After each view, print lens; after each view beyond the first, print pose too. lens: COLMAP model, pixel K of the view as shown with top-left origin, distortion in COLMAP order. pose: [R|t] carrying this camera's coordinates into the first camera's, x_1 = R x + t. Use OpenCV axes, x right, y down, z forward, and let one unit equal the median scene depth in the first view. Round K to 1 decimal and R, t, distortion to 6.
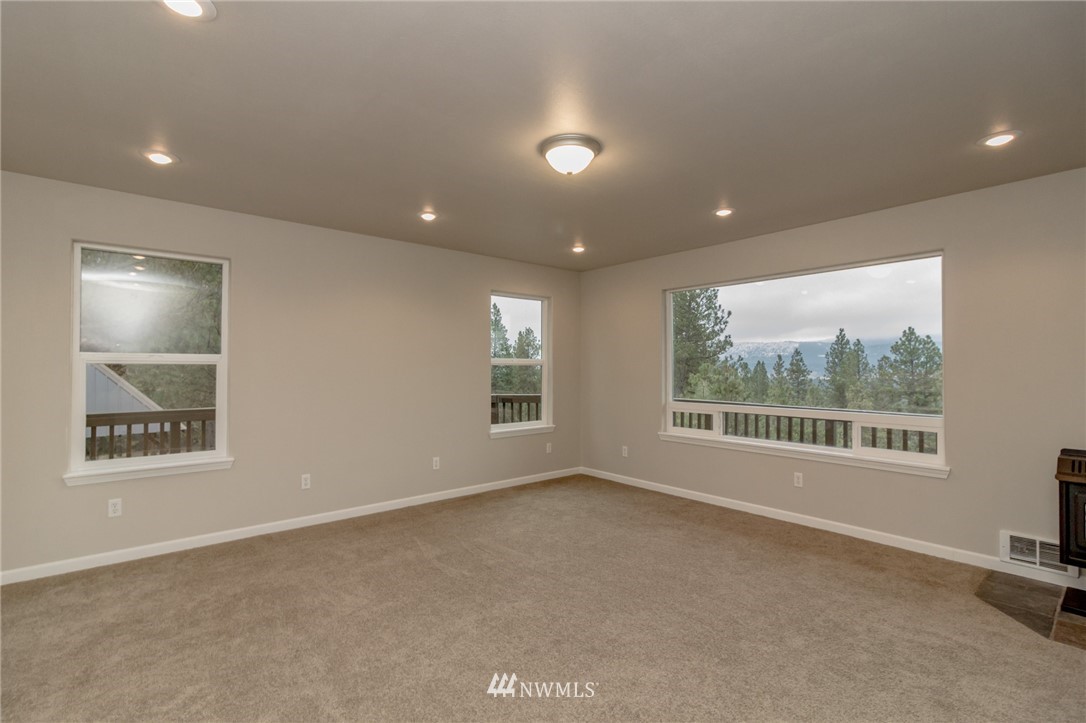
lens RADIAL K [[496.2, 0, 547.6], [0, 496.2, 360.7], [0, 0, 1]] dist [0.012660, -0.000014]
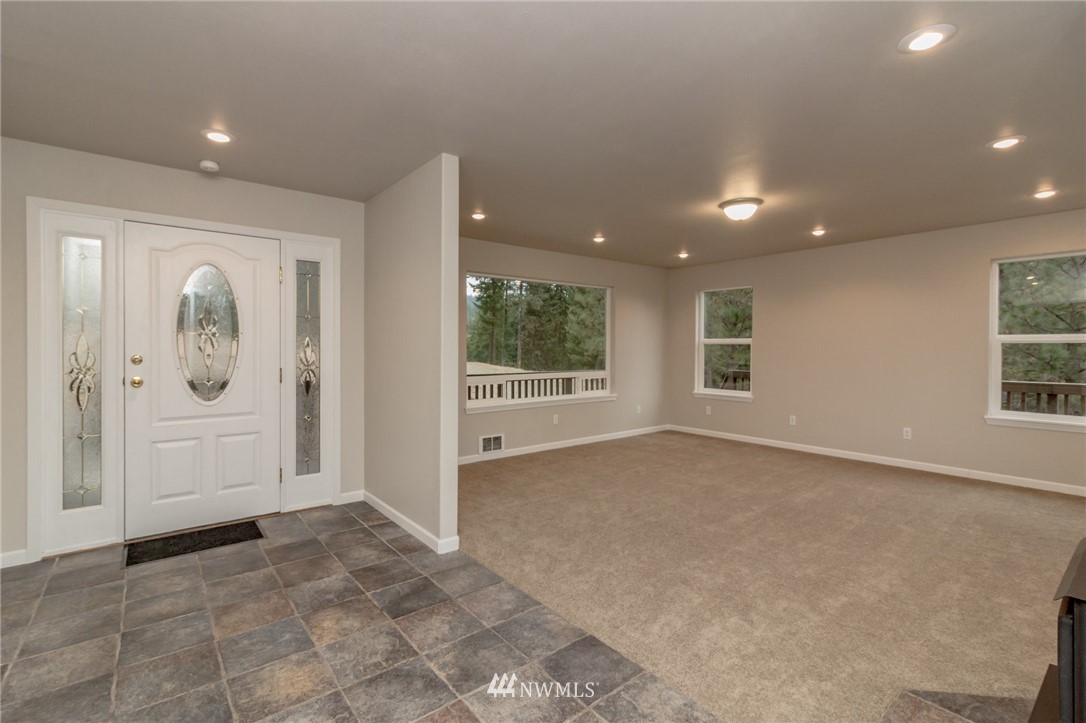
lens RADIAL K [[493.8, 0, 541.3], [0, 493.8, 368.4], [0, 0, 1]] dist [-0.001545, -0.000004]
pose [[-0.030842, 0.042093, -0.998638, 1.082378], [0.010504, 0.999071, 0.041787, 0.013094], [0.999469, -0.009201, -0.031256, 0.288713]]
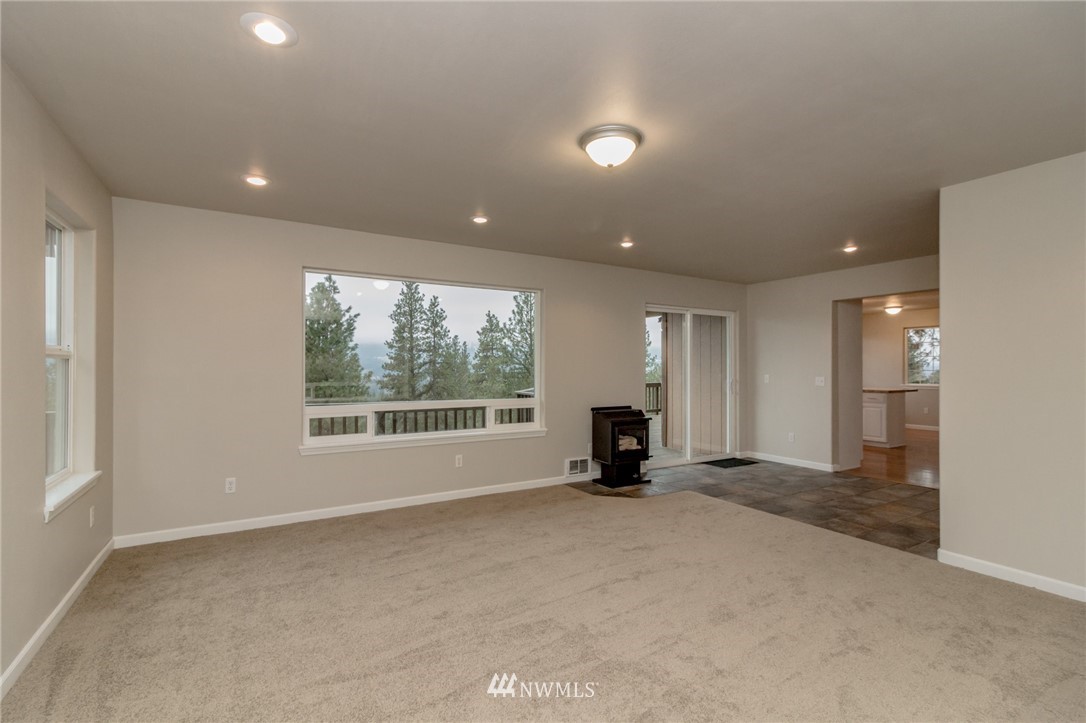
lens RADIAL K [[493.8, 0, 541.3], [0, 493.8, 368.4], [0, 0, 1]] dist [-0.001545, -0.000004]
pose [[0.159799, -0.000825, 0.987149, -0.647564], [-0.017092, 0.999847, 0.003603, 0.015990], [-0.987002, -0.017448, 0.159761, 0.672110]]
